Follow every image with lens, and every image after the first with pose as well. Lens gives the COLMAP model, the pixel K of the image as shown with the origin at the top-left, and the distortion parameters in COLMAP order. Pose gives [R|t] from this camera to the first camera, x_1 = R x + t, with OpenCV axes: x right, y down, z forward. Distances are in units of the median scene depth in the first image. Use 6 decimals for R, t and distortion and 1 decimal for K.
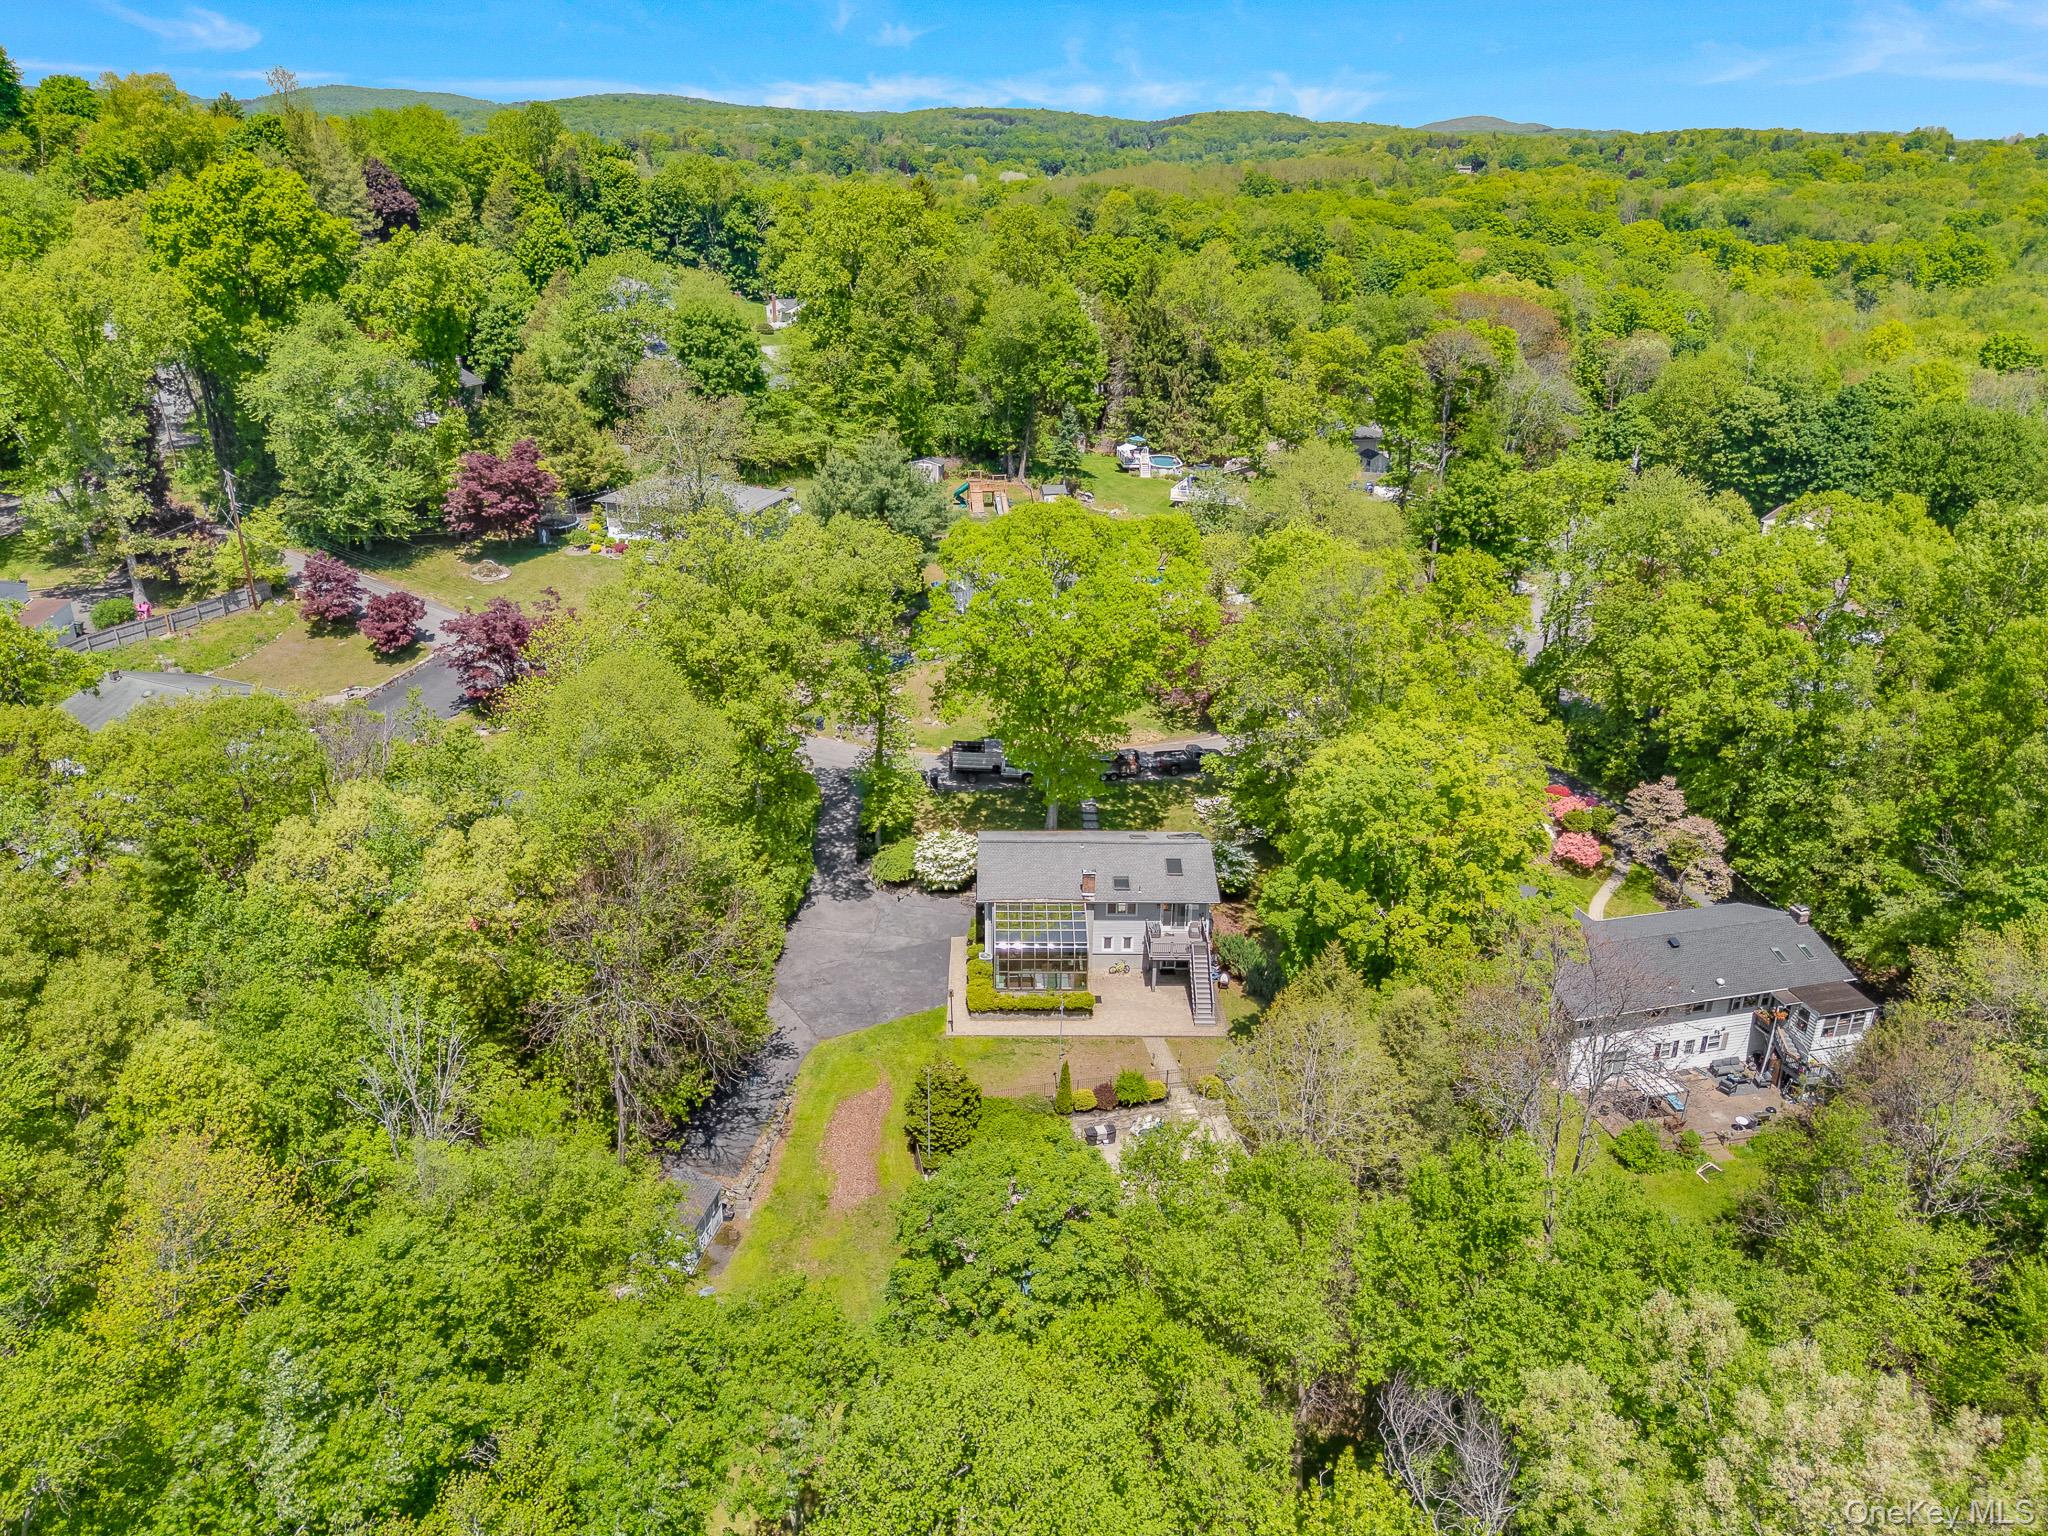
lens RADIAL K [[1551.2, 0, 1030.8], [0, 1551.2, 772.1], [0, 0, 1]] dist [0.080302, -0.069641]
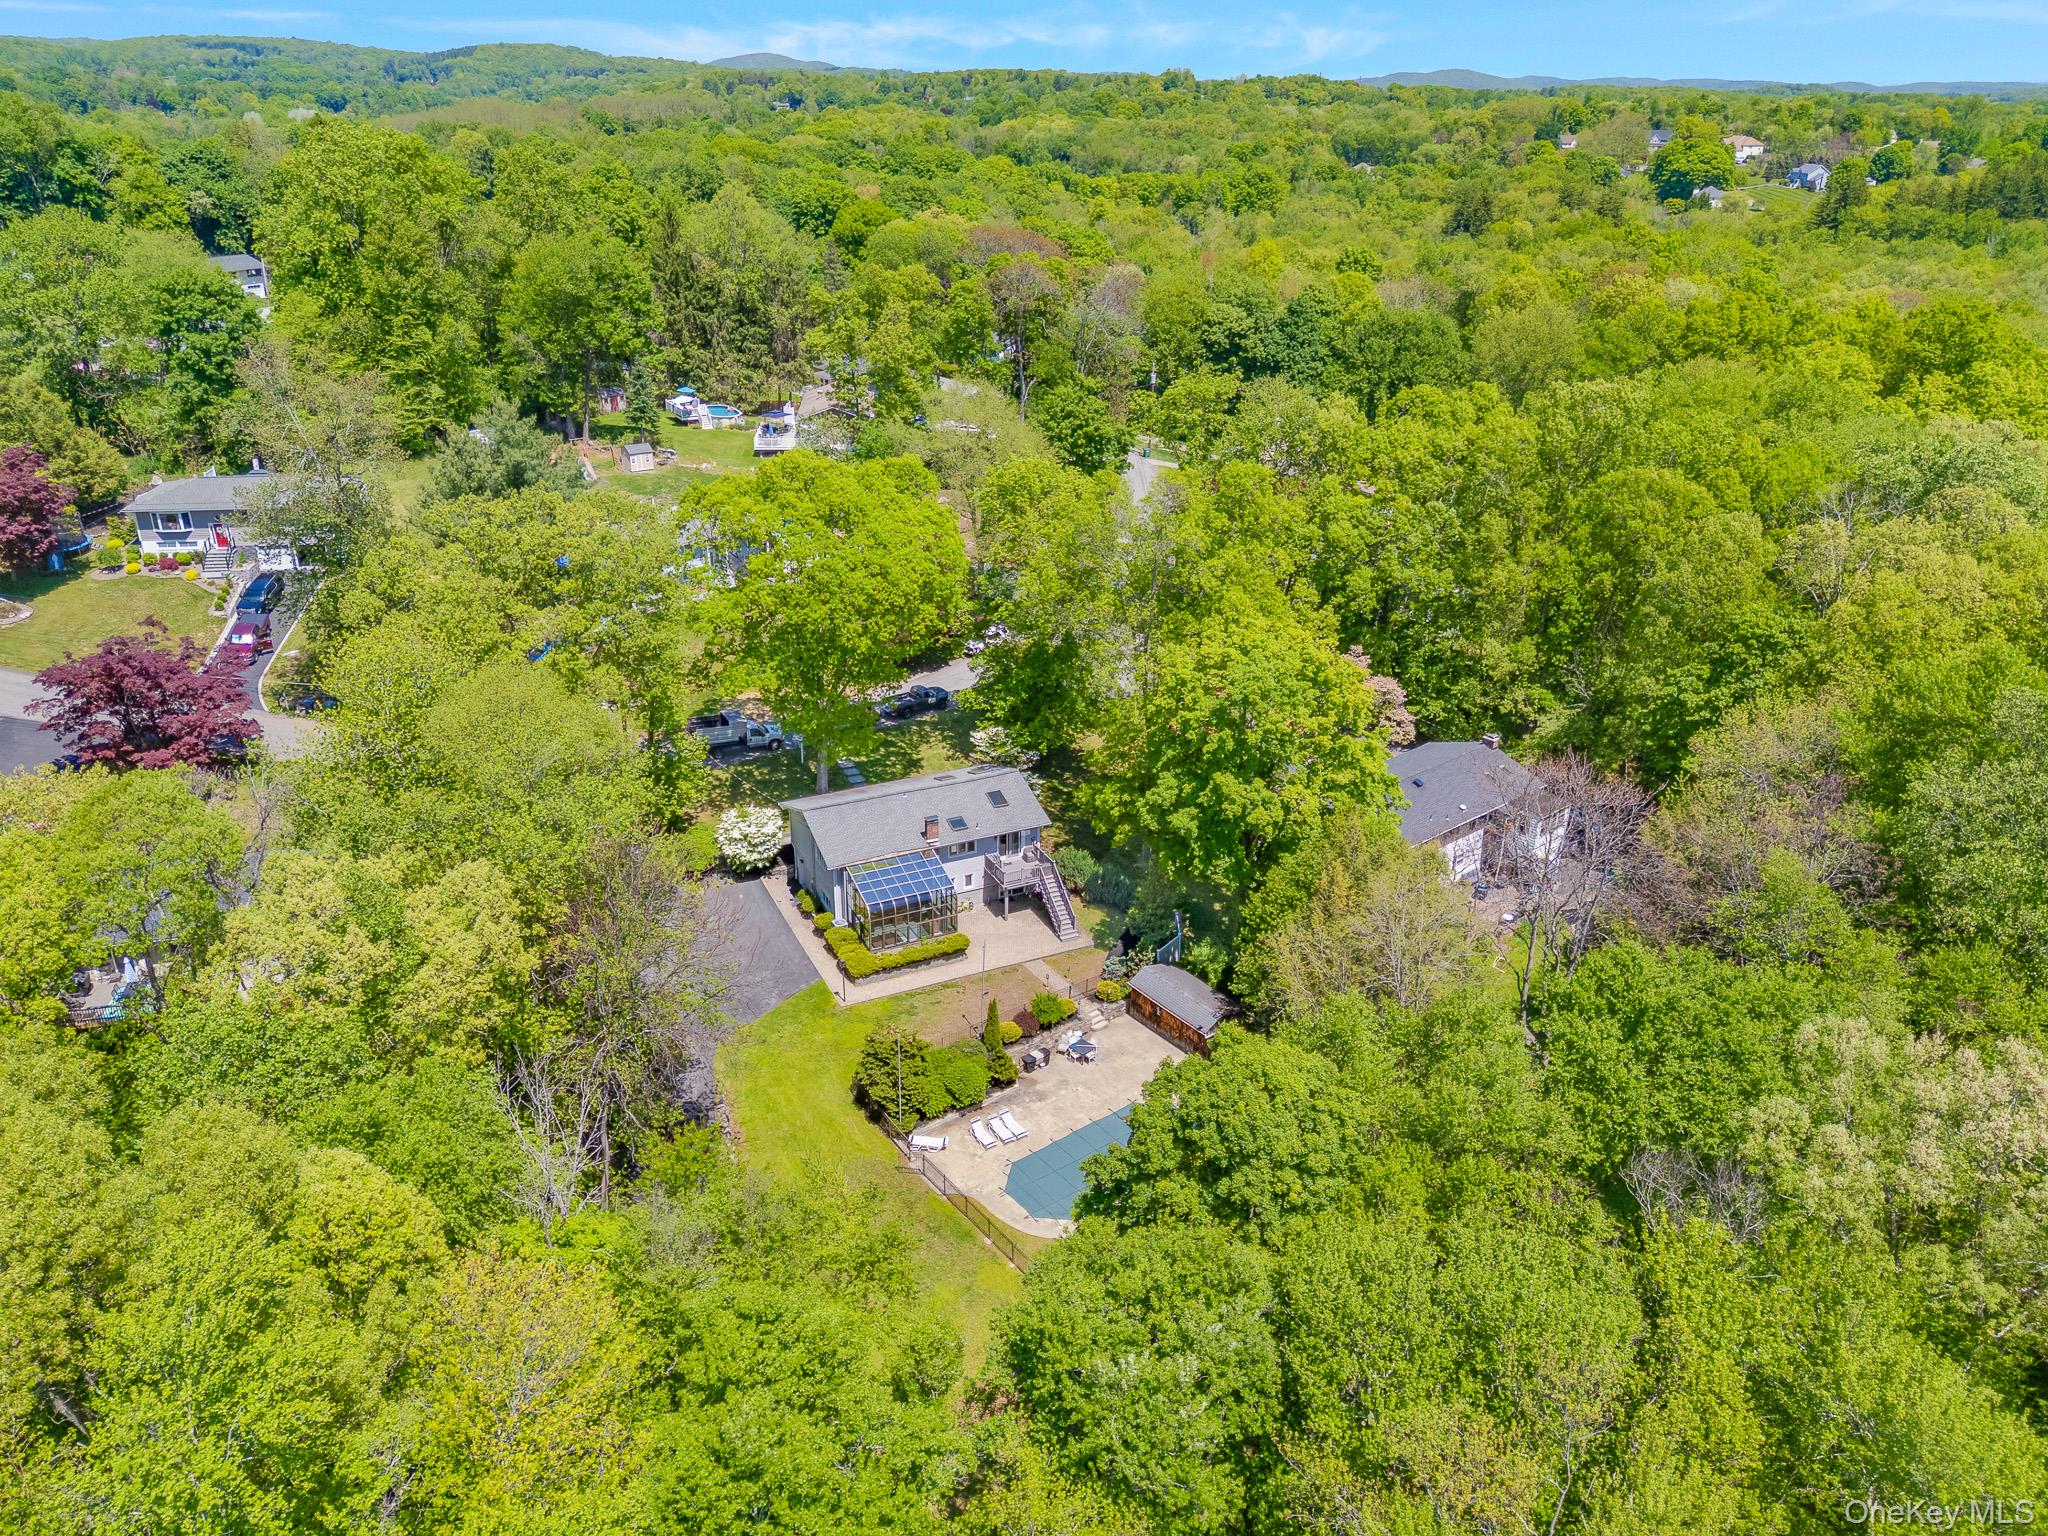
lens RADIAL K [[1551.2, 0, 1030.8], [0, 1551.2, 772.1], [0, 0, 1]] dist [0.080302, -0.069641]
pose [[0.906763, -0.174649, 0.383768, -0.166735], [0.161492, 0.984629, 0.066523, -0.012567], [-0.389488, 0.001655, 0.921030, 0.028079]]
